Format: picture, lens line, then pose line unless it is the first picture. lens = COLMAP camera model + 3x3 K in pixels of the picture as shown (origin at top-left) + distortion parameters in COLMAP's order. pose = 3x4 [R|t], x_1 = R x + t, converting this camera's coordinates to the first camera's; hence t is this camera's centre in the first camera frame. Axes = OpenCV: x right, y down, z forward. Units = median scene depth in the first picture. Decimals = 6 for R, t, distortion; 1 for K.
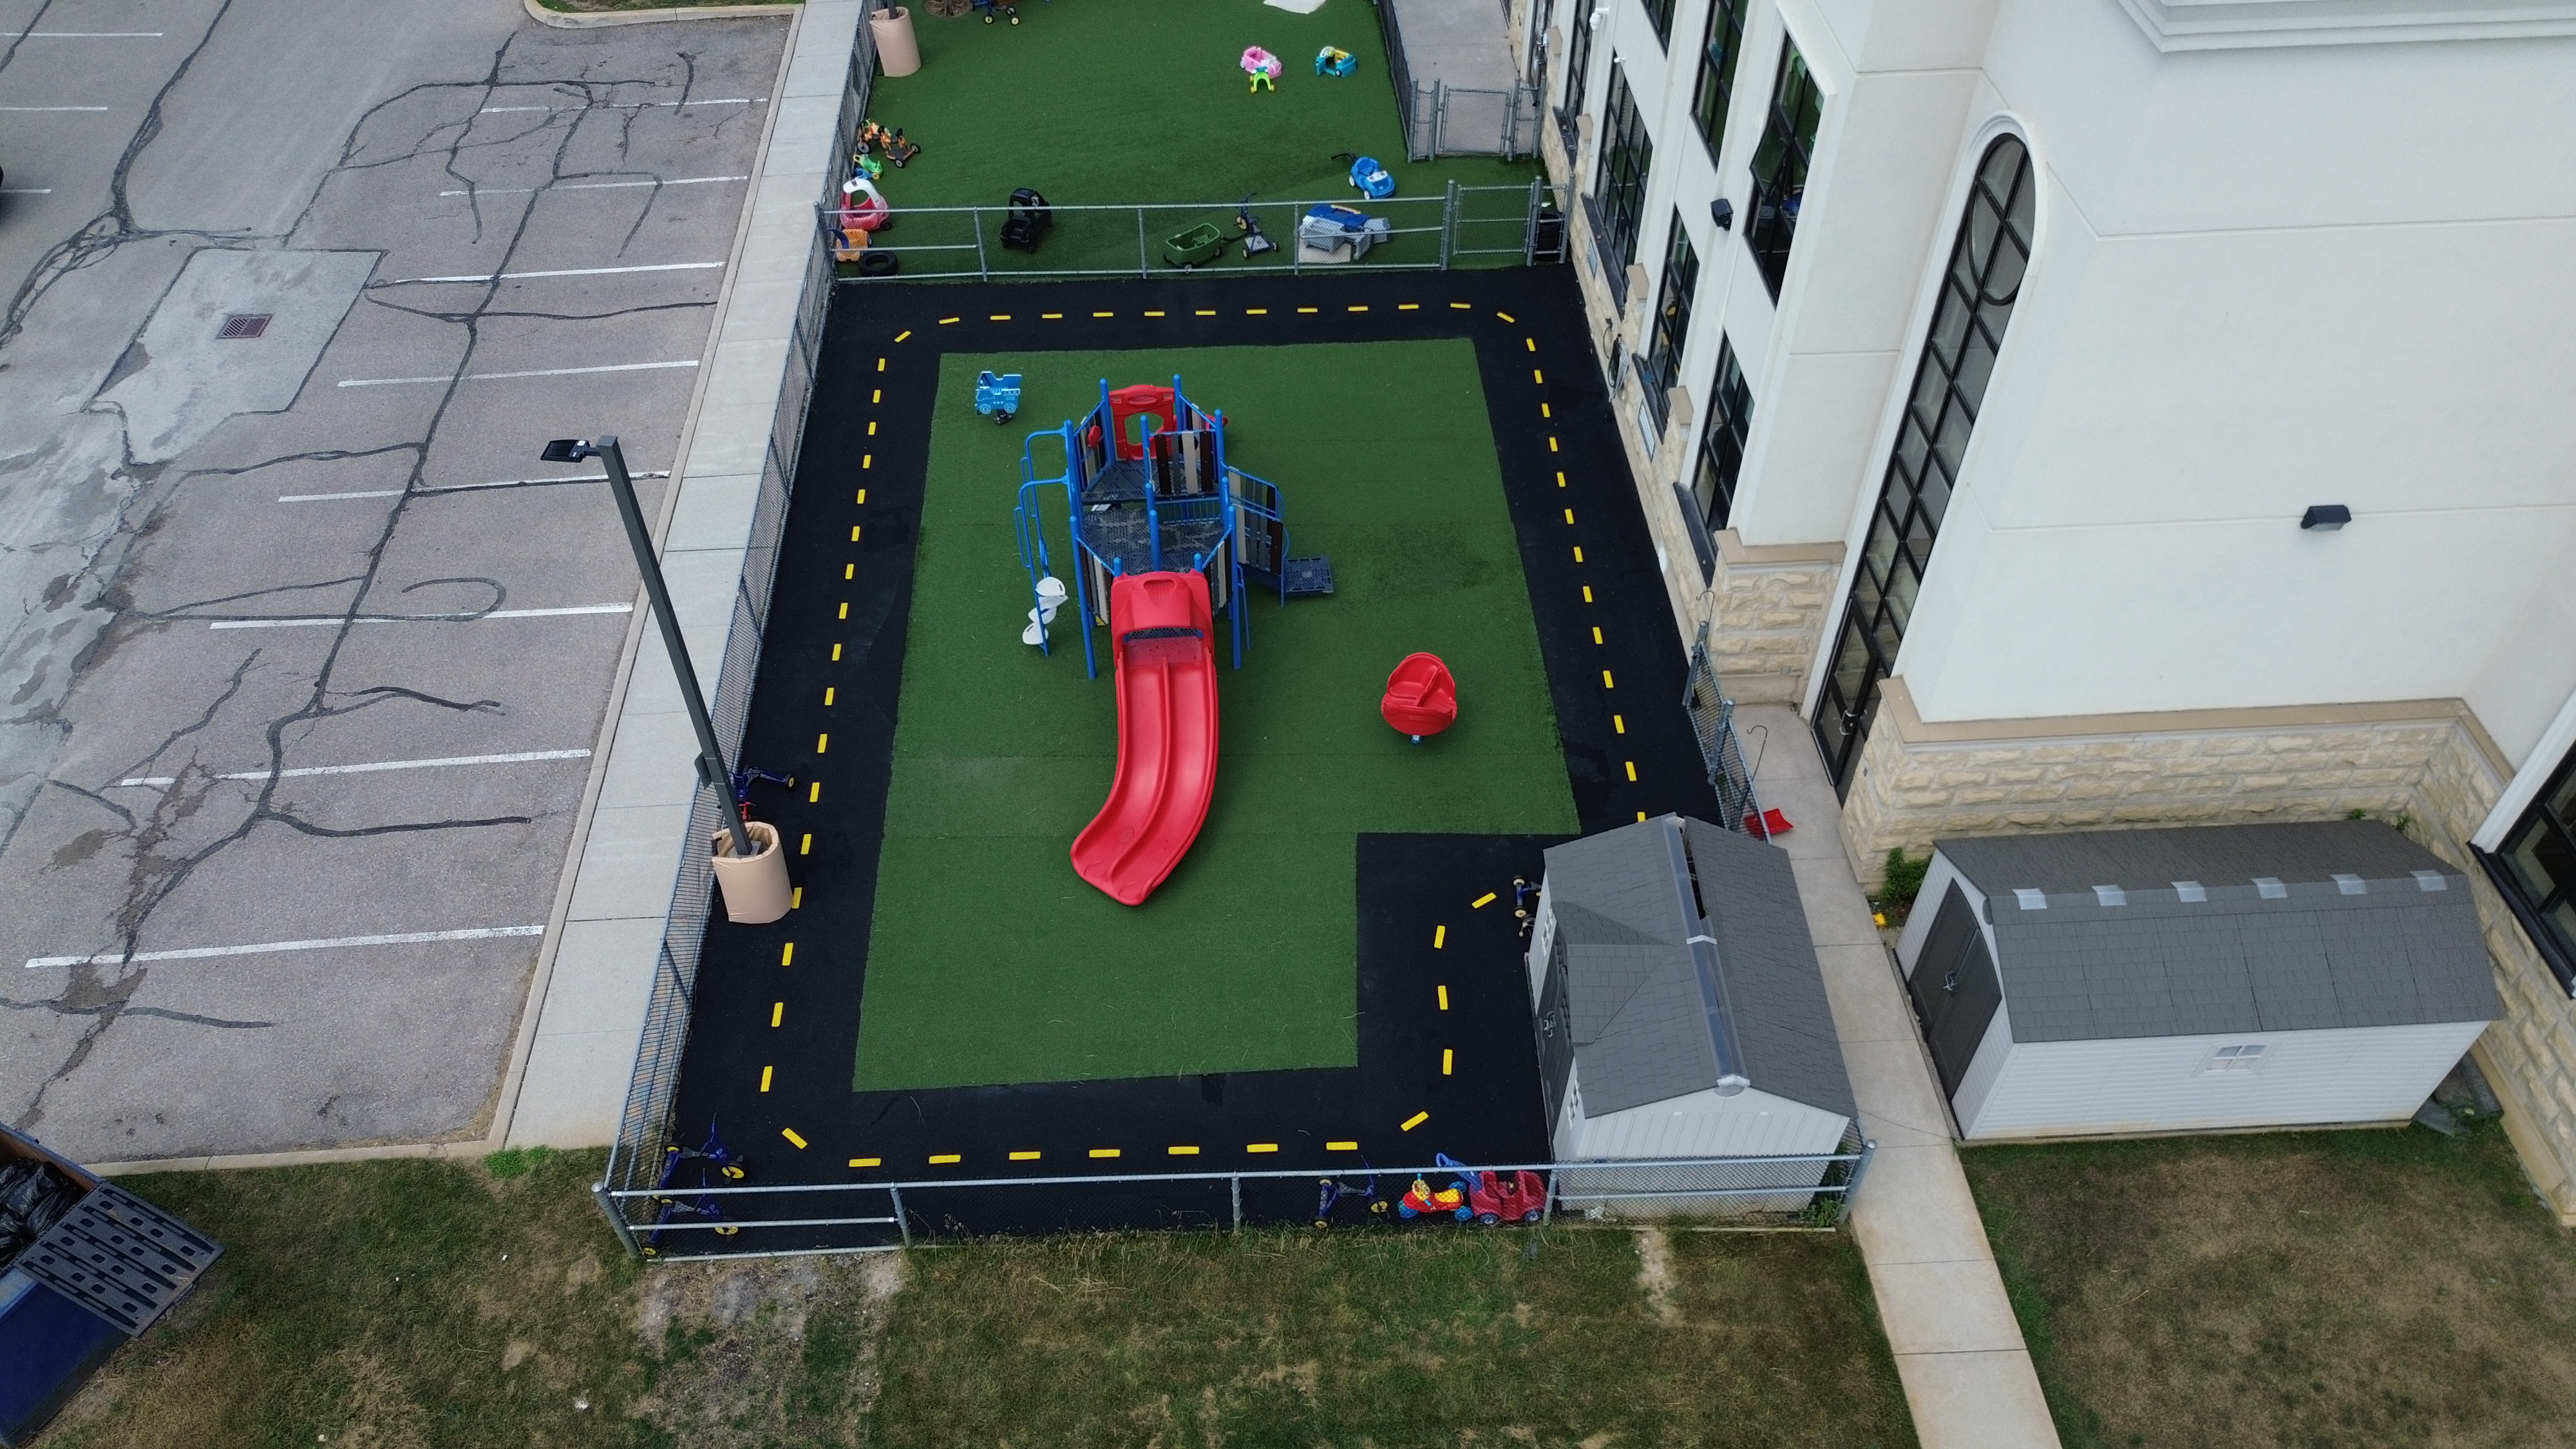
lens RADIAL K [[1824.9, 0, 1288.0], [0, 1824.9, 724.5], [0, 0, 1]] dist [0.064364, -0.070068]
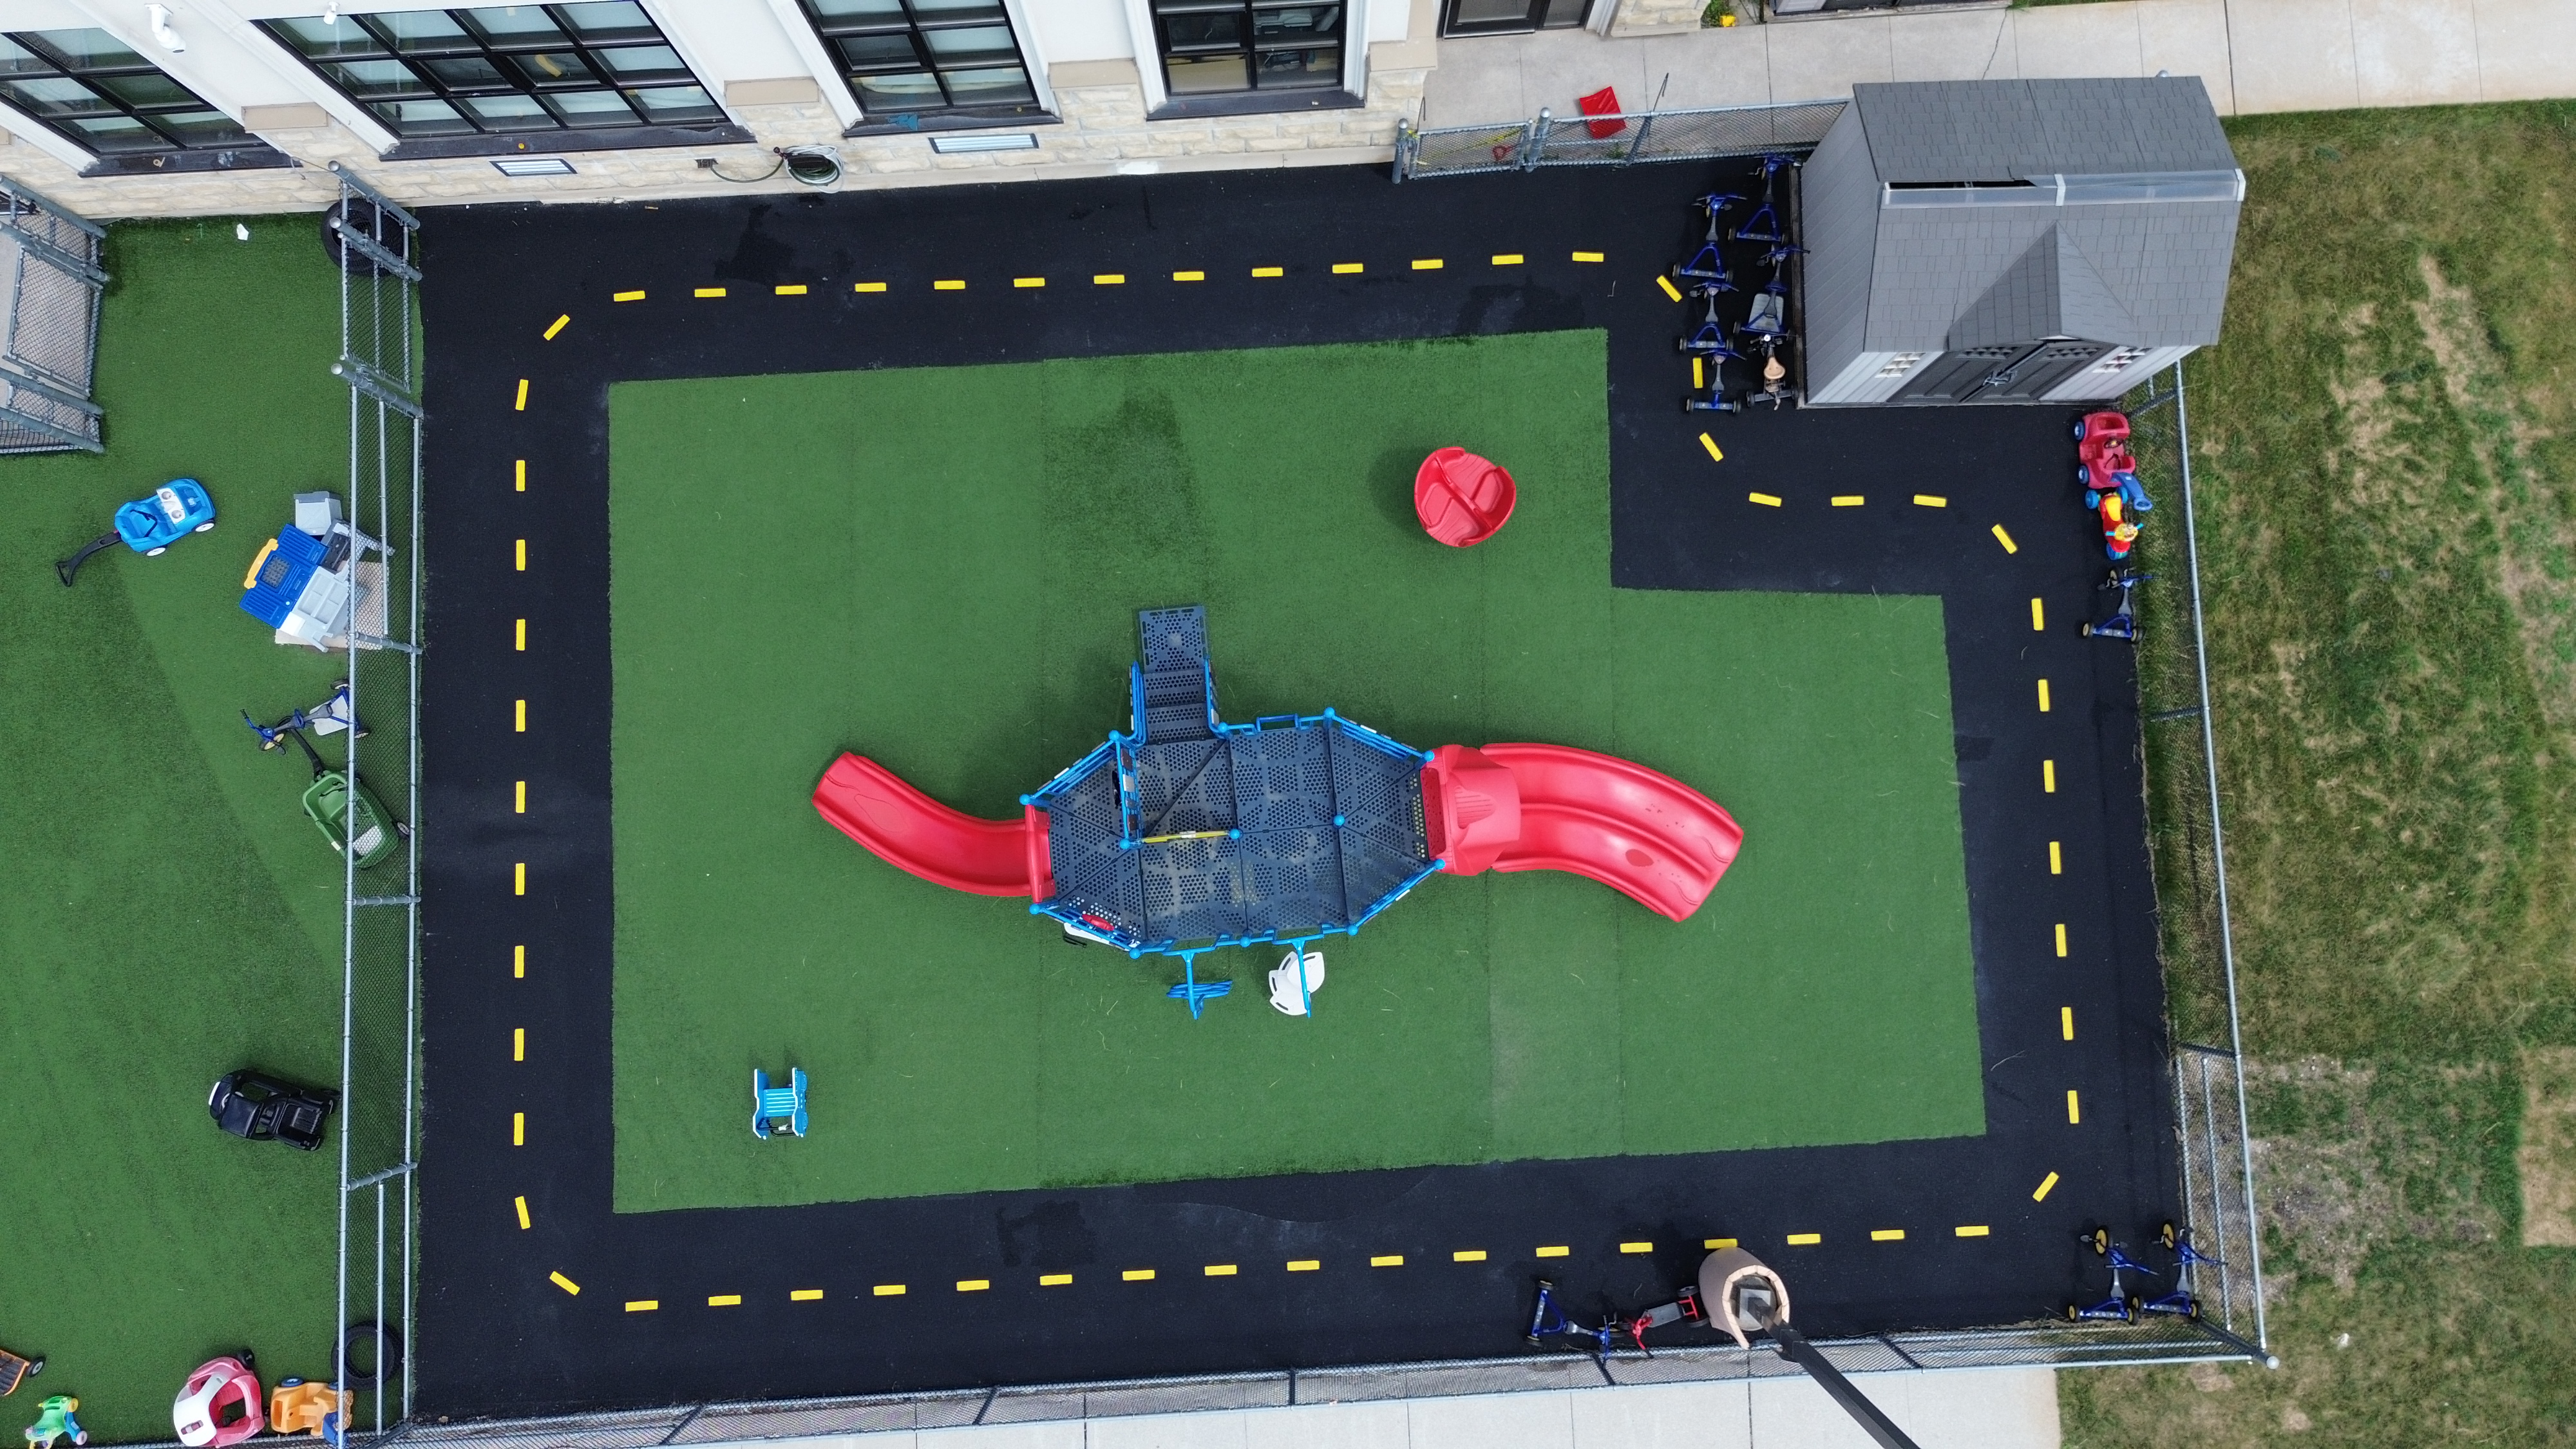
lens RADIAL K [[1824.9, 0, 1288.0], [0, 1824.9, 724.5], [0, 0, 1]] dist [0.064364, -0.070068]
pose [[0.003882, -0.996693, 0.081166, -0.118543], [0.728435, 0.058426, 0.682619, -0.781779], [-0.685103, 0.056474, 0.726253, 0.610321]]
